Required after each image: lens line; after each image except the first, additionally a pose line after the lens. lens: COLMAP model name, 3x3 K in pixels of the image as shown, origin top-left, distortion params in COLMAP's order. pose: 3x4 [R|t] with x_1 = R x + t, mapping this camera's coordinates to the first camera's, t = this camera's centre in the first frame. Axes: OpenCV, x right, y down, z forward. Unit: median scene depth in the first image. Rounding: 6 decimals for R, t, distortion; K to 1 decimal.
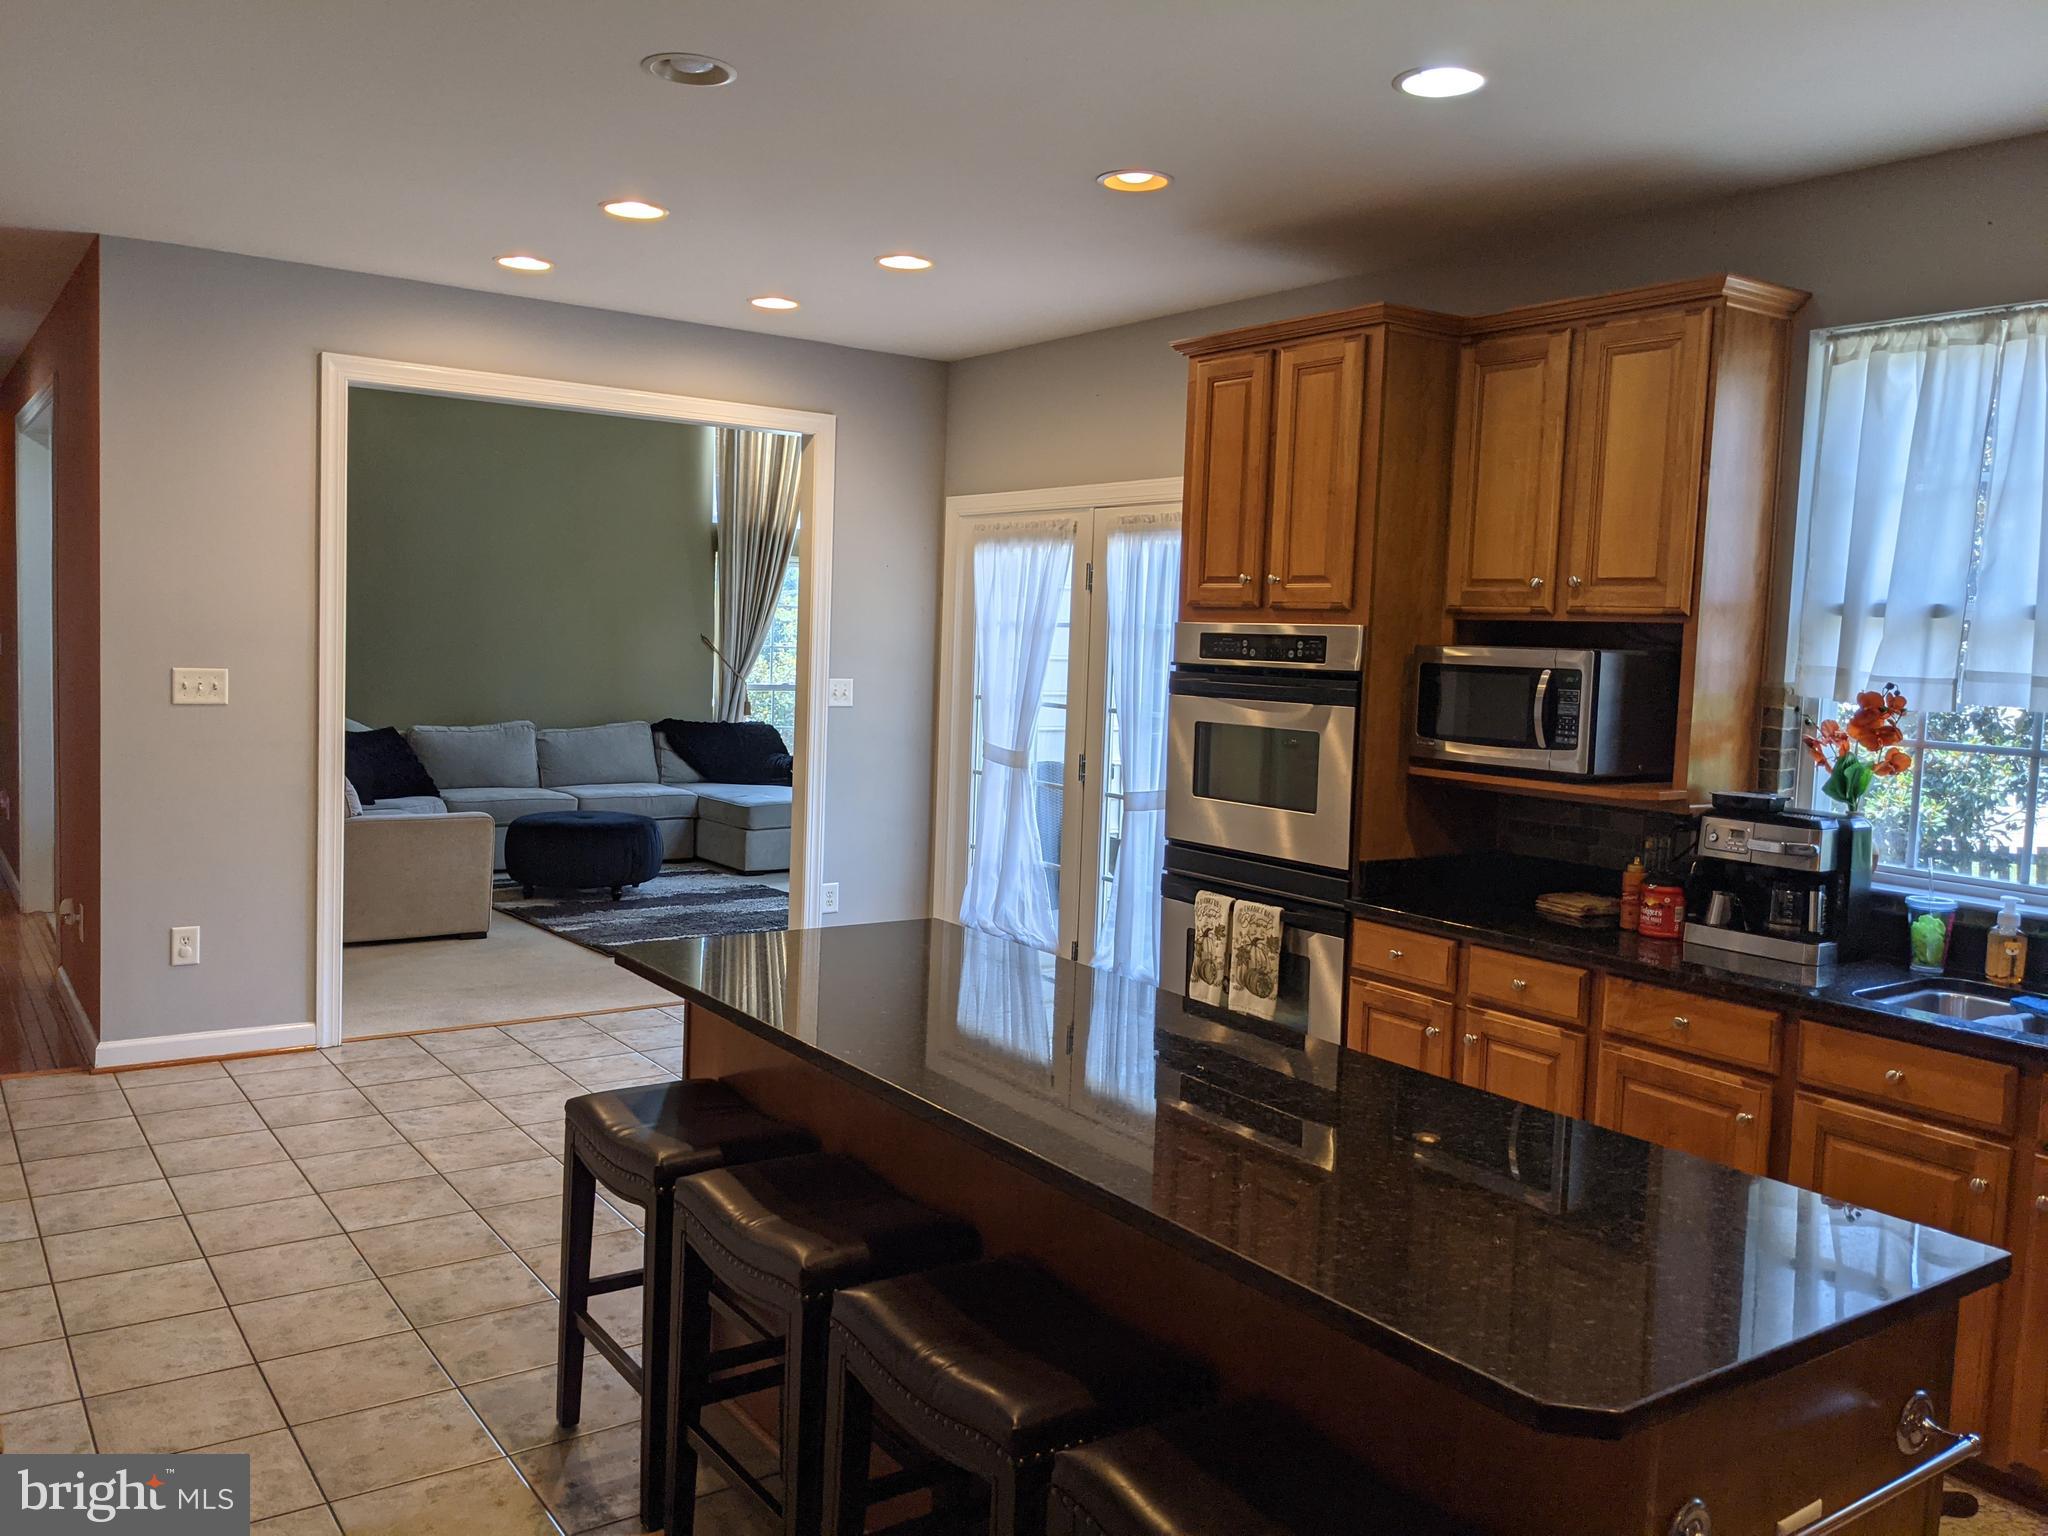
lens RADIAL K [[1625.0, 0, 1028.9], [0, 1625.0, 722.6], [0, 0, 1]] dist [0.043114, -0.065352]
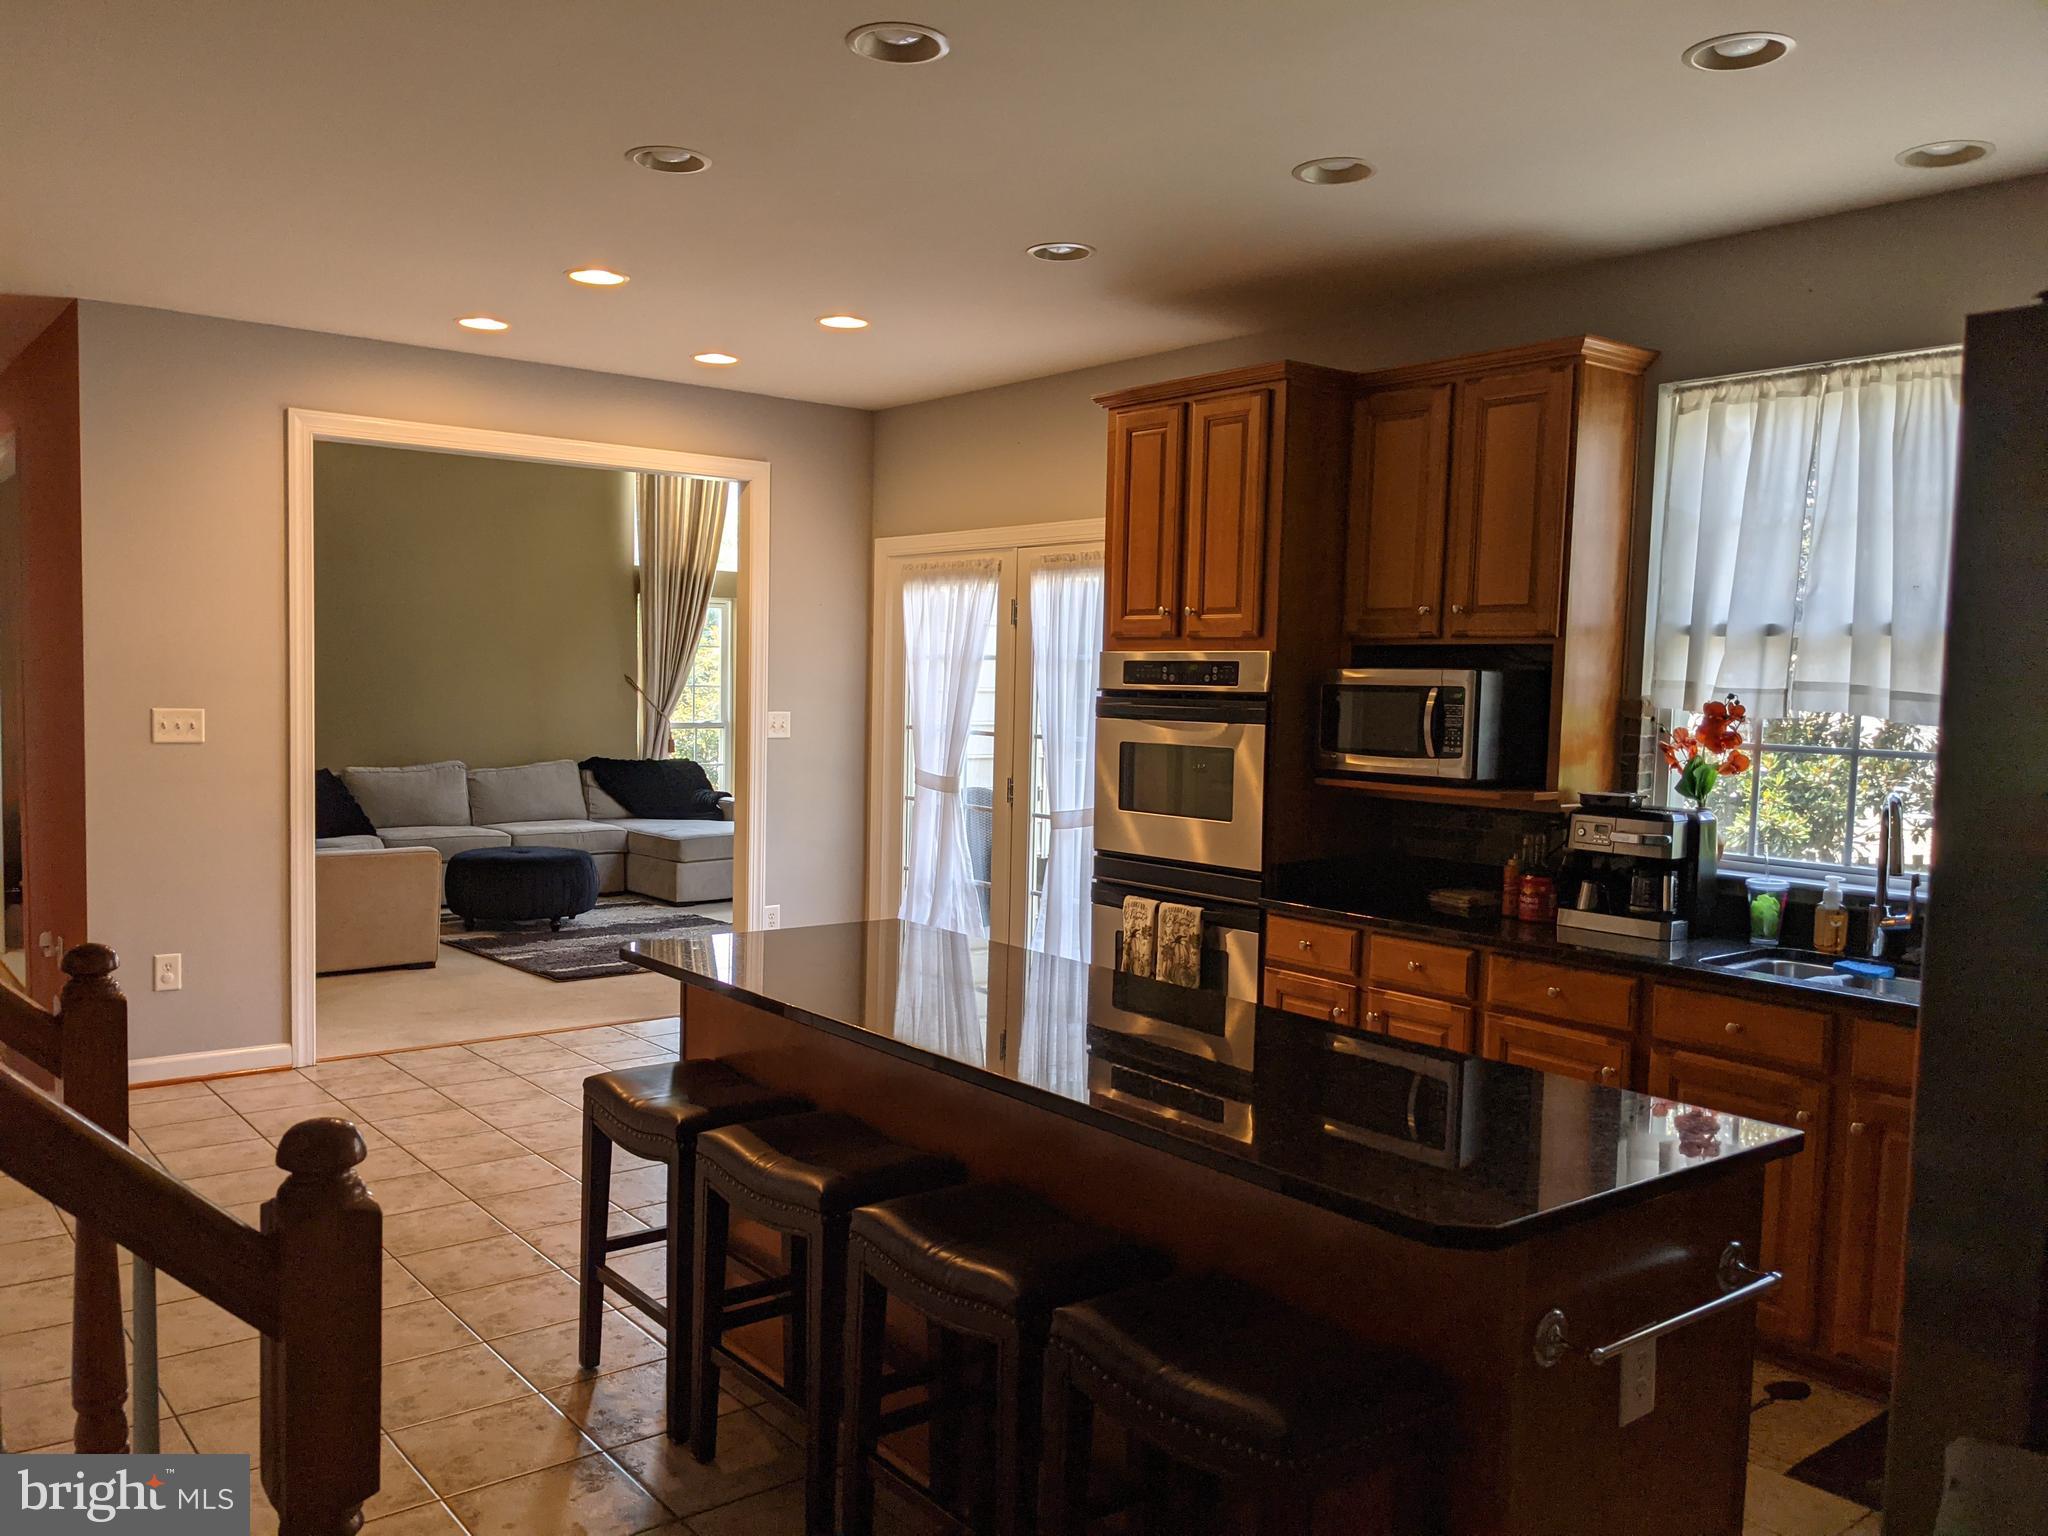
lens RADIAL K [[1617.9, 0, 1011.5], [0, 1617.9, 769.6], [0, 0, 1]] dist [0.054357, -0.081273]
pose [[0.998538, -0.017891, 0.050998, -0.029345], [0.017635, 0.999830, 0.005460, 0.011821], [-0.051087, -0.004553, 0.998684, -0.095701]]
